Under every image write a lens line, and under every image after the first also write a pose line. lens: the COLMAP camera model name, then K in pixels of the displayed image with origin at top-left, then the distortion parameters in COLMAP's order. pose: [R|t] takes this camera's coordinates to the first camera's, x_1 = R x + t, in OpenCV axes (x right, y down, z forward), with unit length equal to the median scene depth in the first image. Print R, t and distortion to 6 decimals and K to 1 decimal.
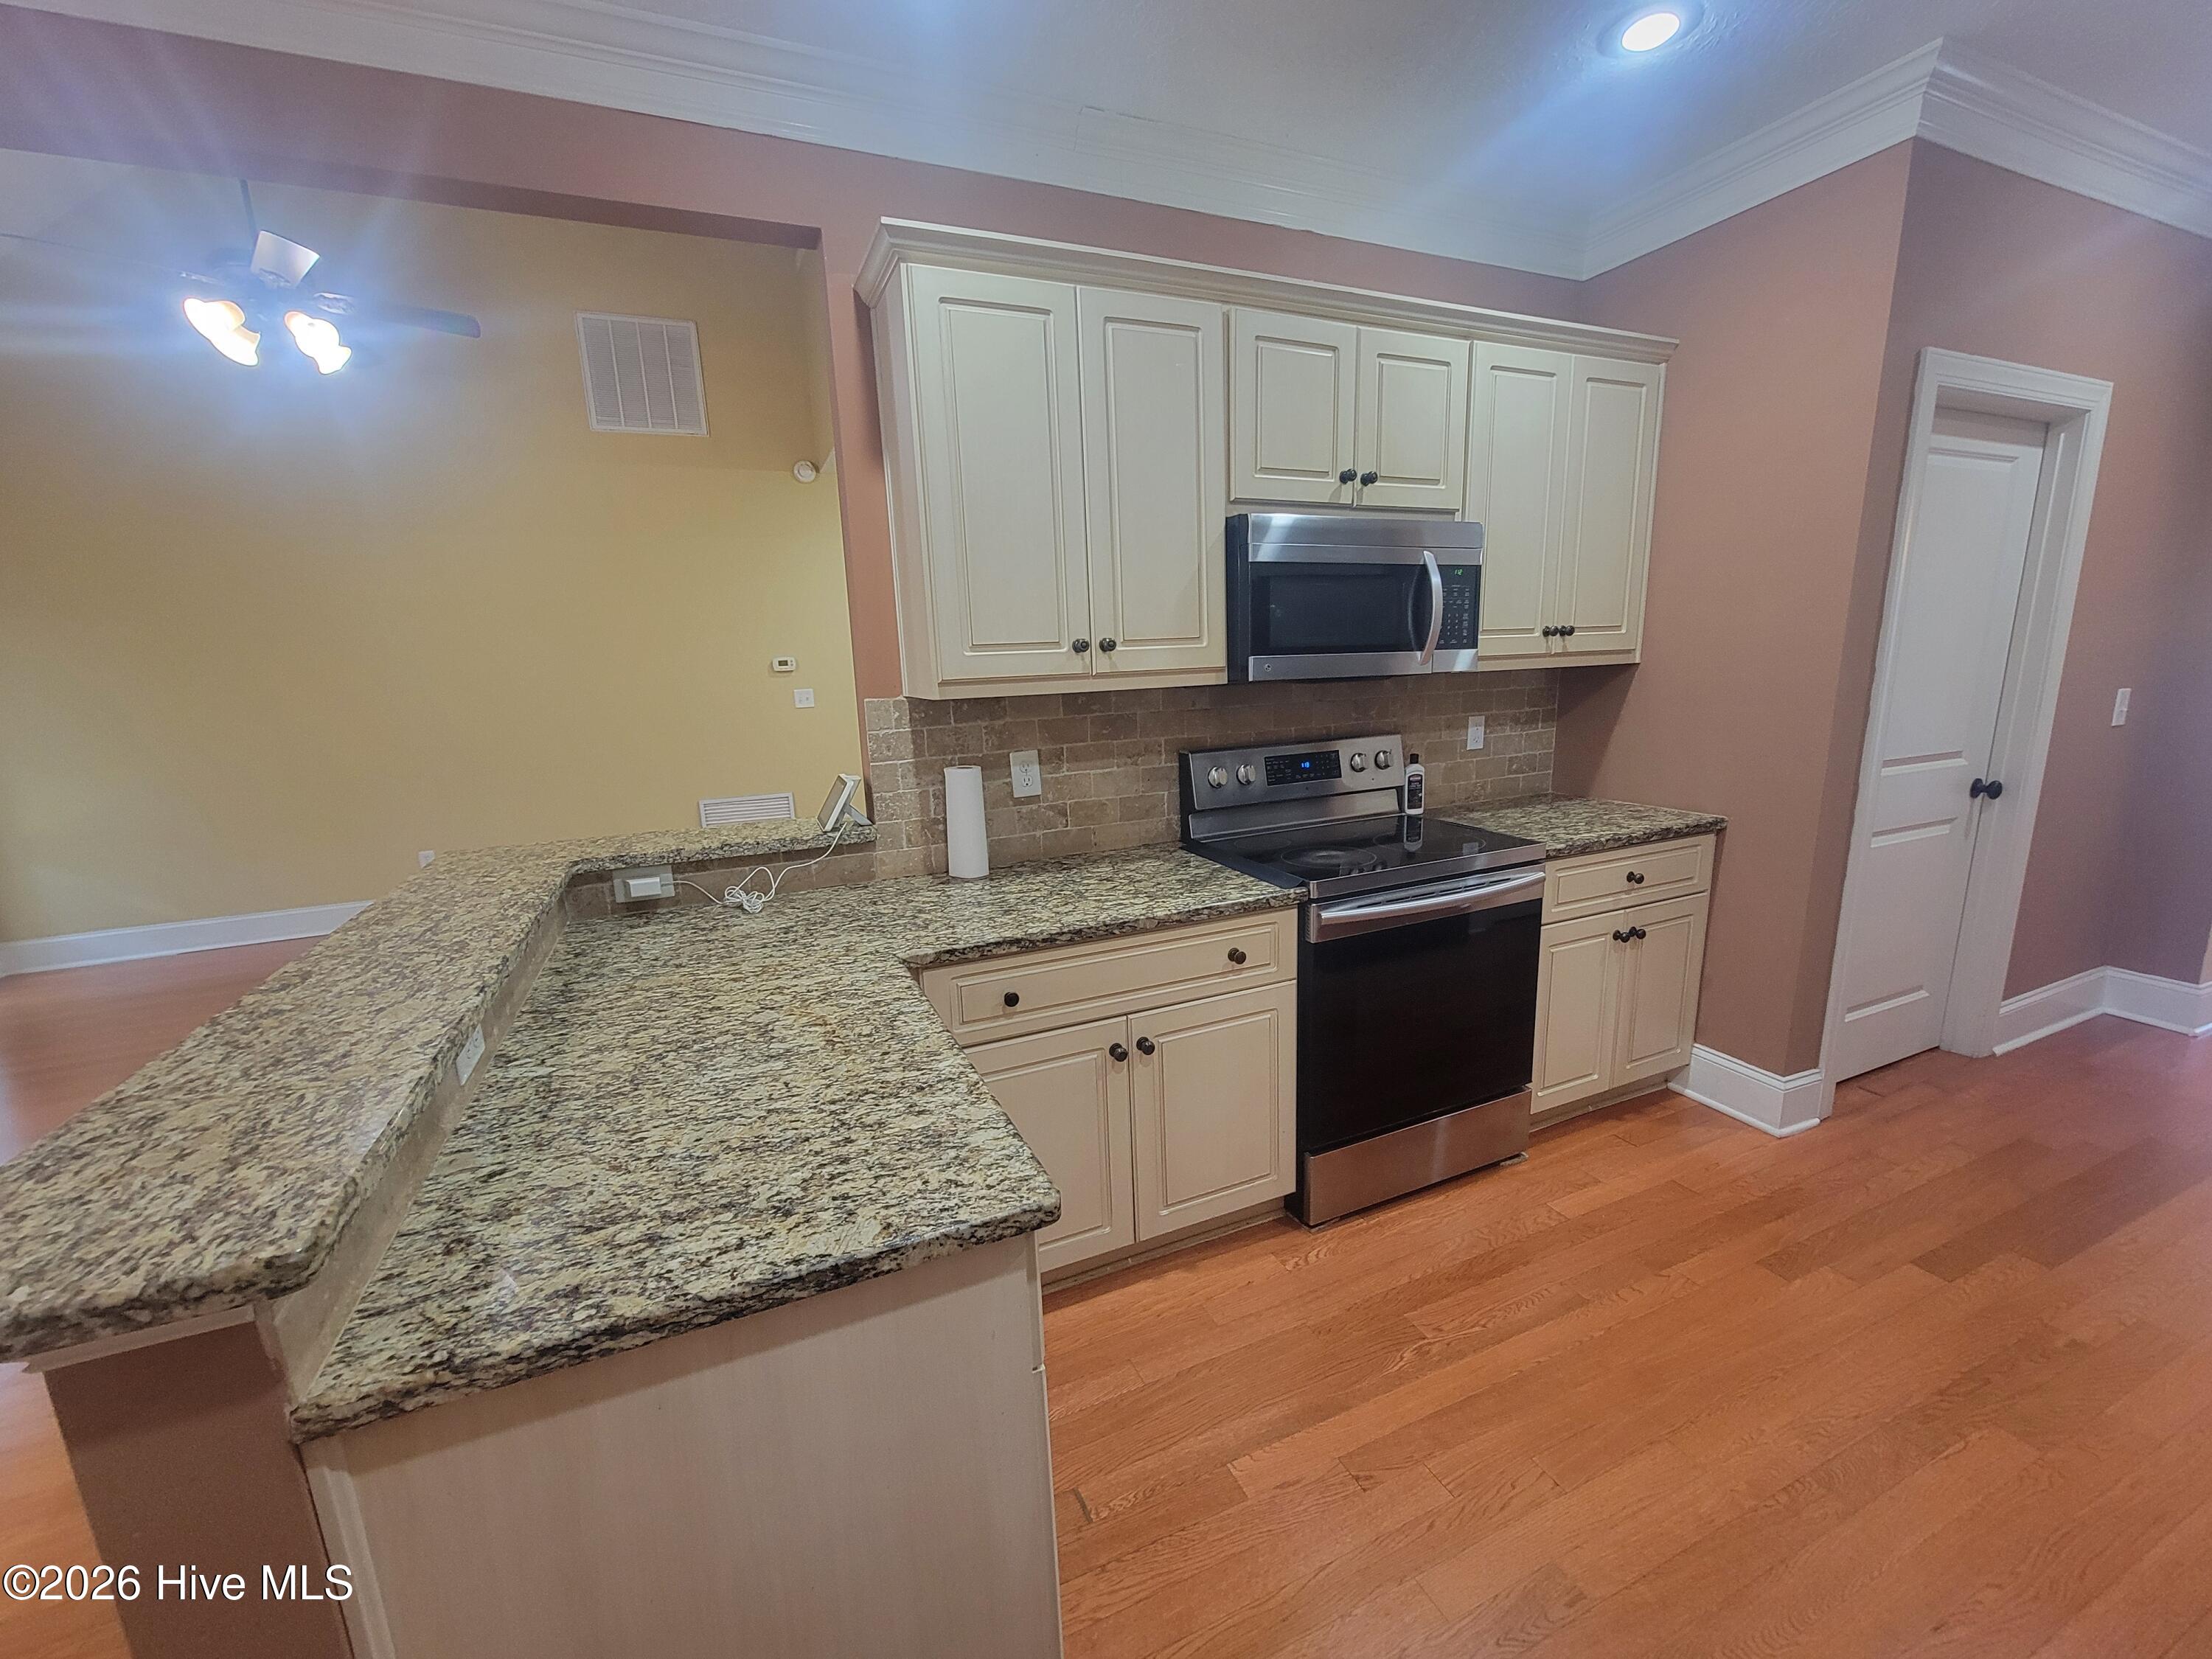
lens RADIAL K [[900.0, 0, 1106.6], [0, 900.0, 846.4], [0, 0, 1]] dist [-0.008491, 0.000937]
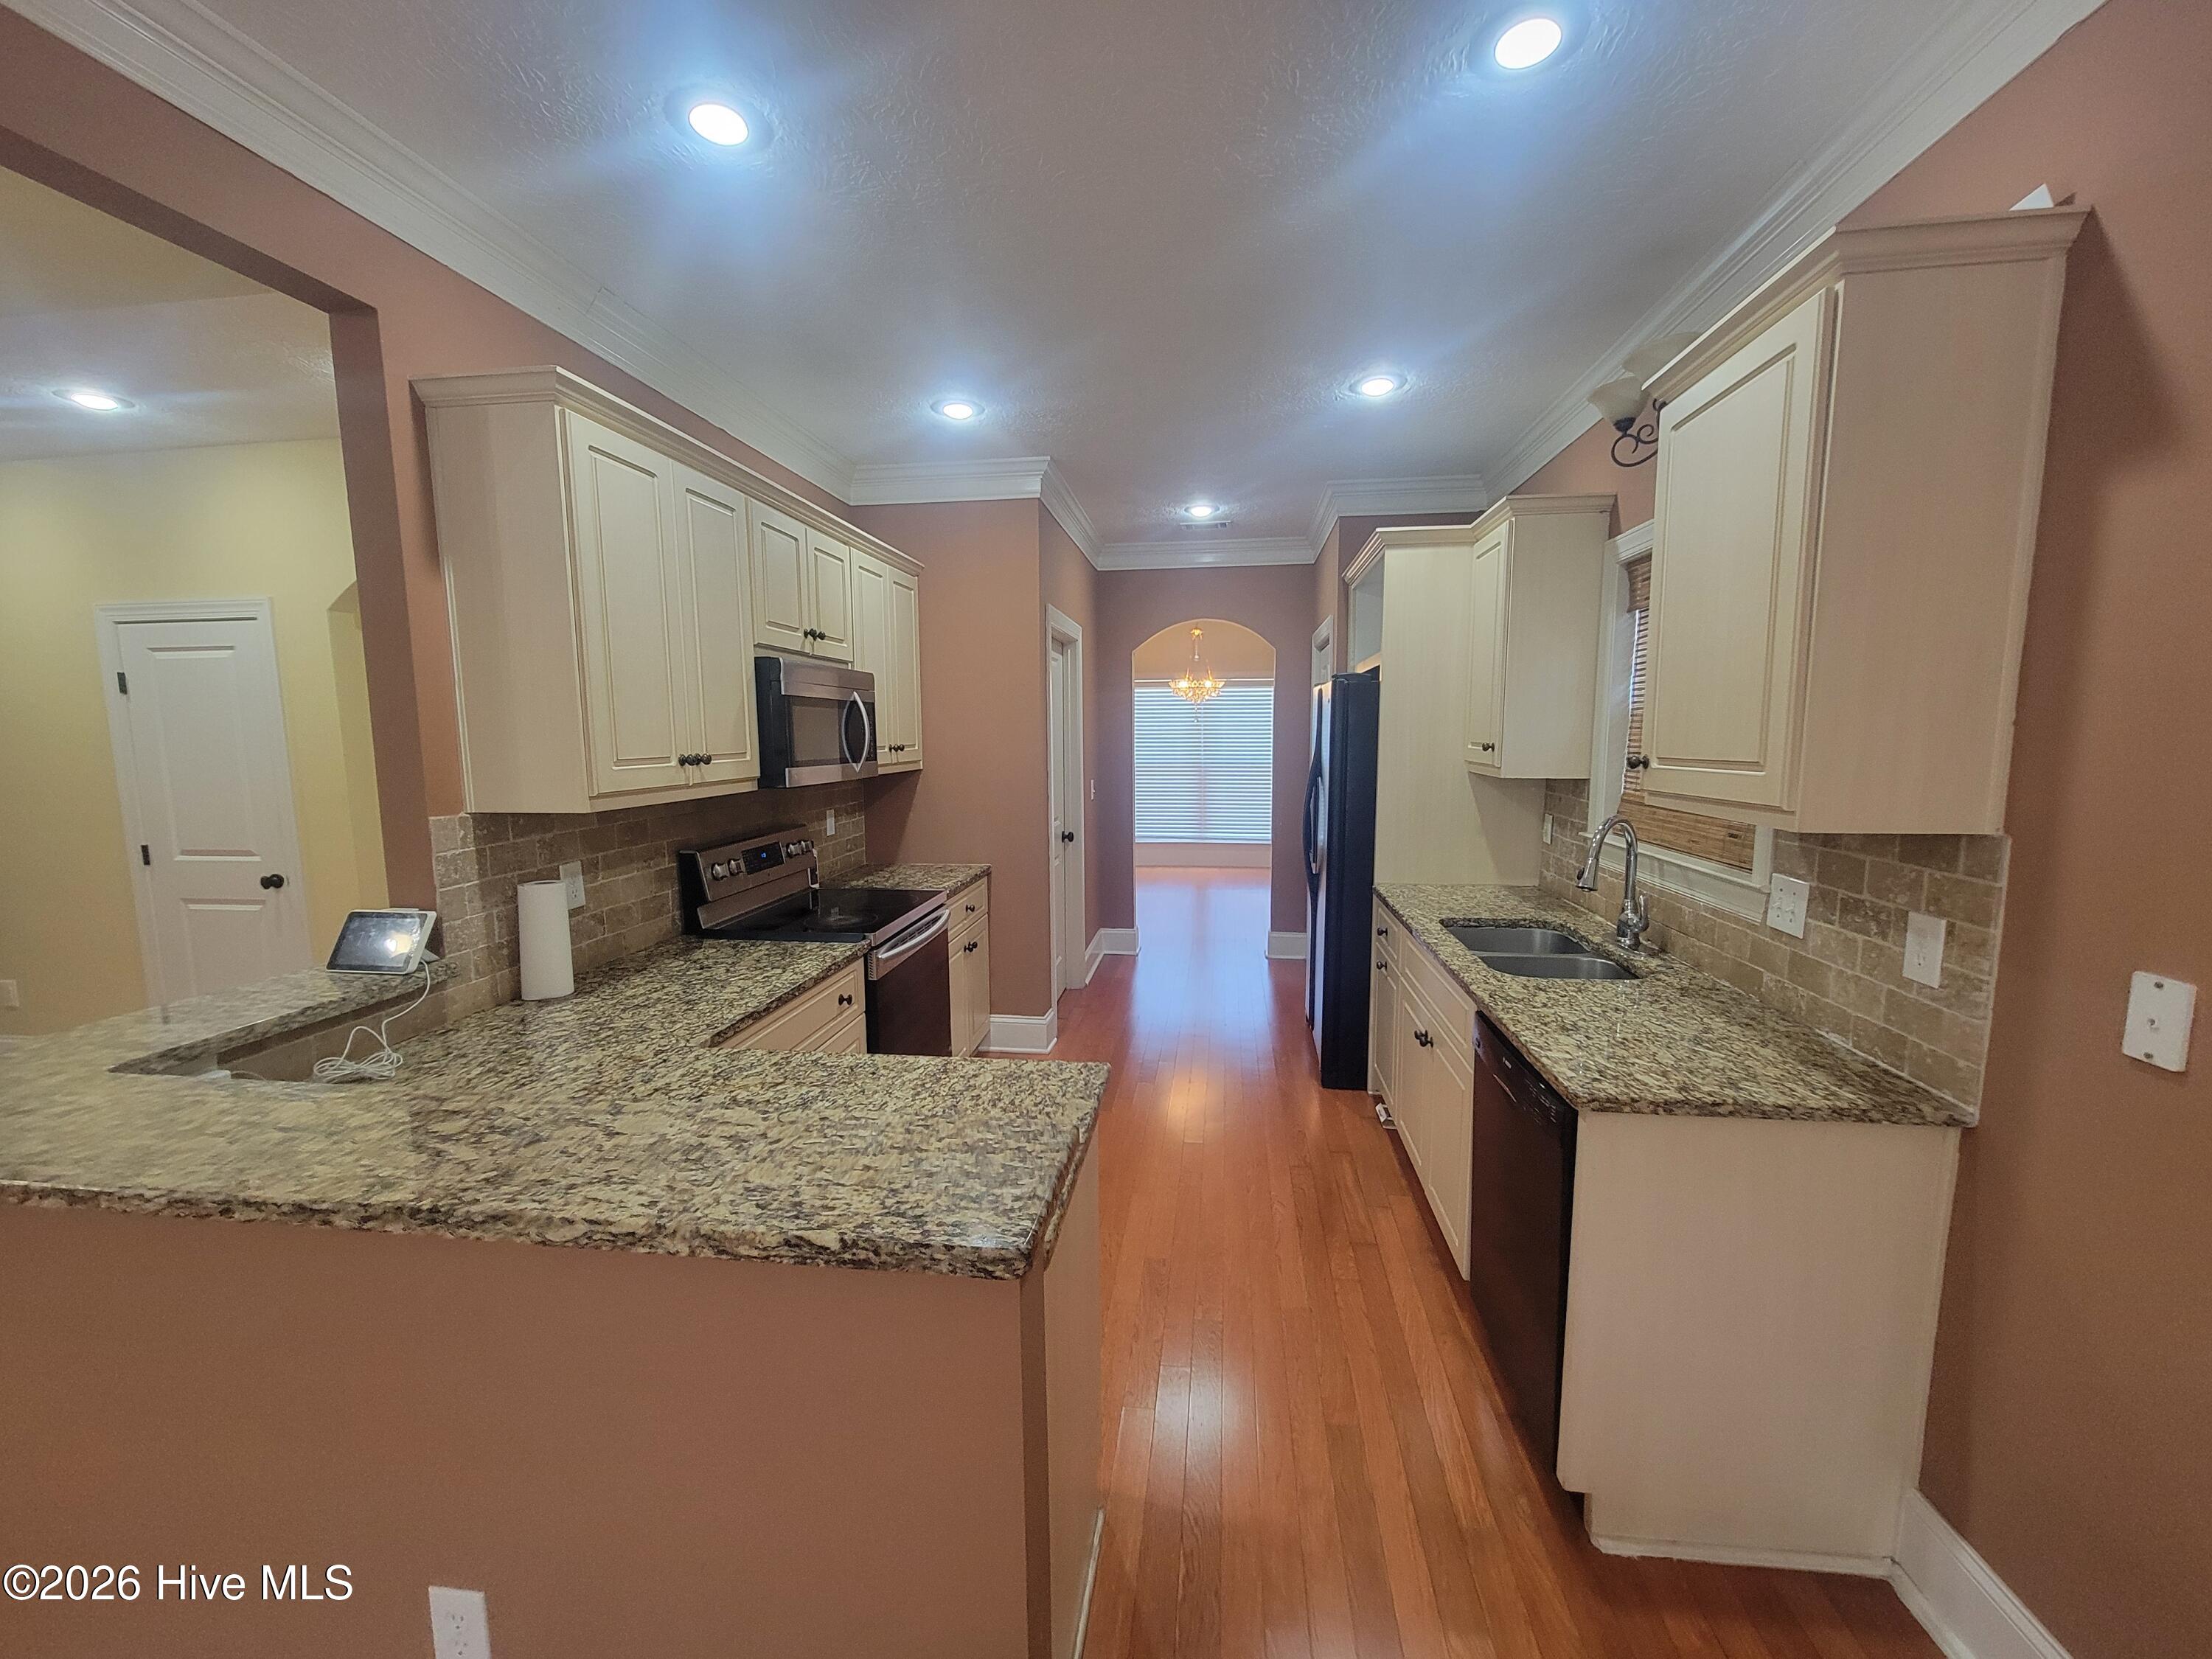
lens RADIAL K [[896.5, 0, 1114.6], [0, 896.5, 842.7], [0, 0, 1]] dist [0.000199, 0.000210]
pose [[0.514167, -0.074573, 0.854442, -0.694467], [0.167137, 0.985826, -0.014536, -0.014716], [-0.841248, 0.150283, 0.519343, -0.018929]]
